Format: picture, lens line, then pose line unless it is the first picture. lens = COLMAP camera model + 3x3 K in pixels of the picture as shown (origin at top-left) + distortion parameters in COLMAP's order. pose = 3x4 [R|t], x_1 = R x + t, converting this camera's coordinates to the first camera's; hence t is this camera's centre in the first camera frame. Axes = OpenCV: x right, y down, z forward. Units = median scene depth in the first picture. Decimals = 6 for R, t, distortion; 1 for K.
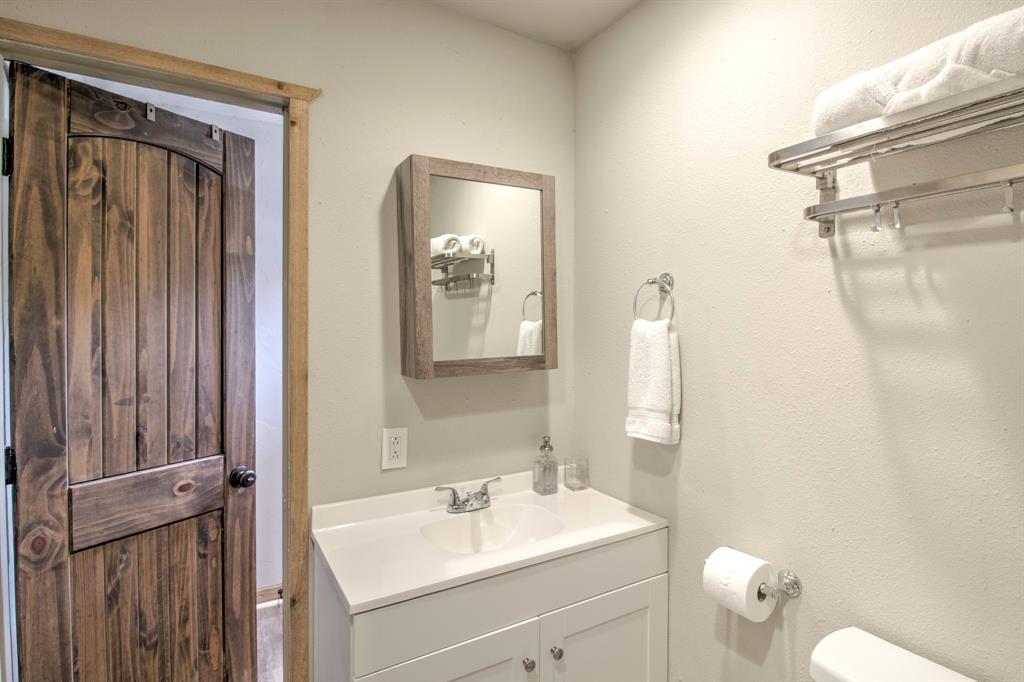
lens RADIAL K [[500.4, 0, 512.7], [0, 500.4, 333.2], [0, 0, 1]] dist [-0.006392, -0.003162]
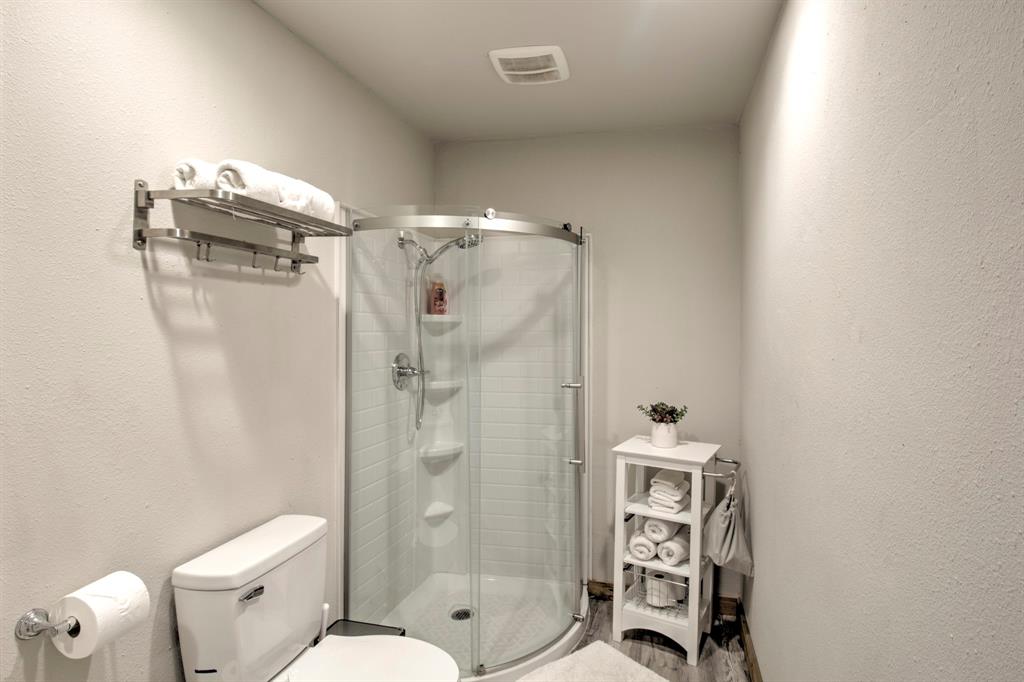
lens RADIAL K [[500.4, 0, 511.8], [0, 500.4, 336.9], [0, 0, 1]] dist [-0.006392, -0.003162]
pose [[-0.690467, -0.005693, 0.723341, -0.815916], [0.014014, 0.999676, 0.021245, -0.009544], [-0.723228, 0.024806, -0.690164, 1.262513]]
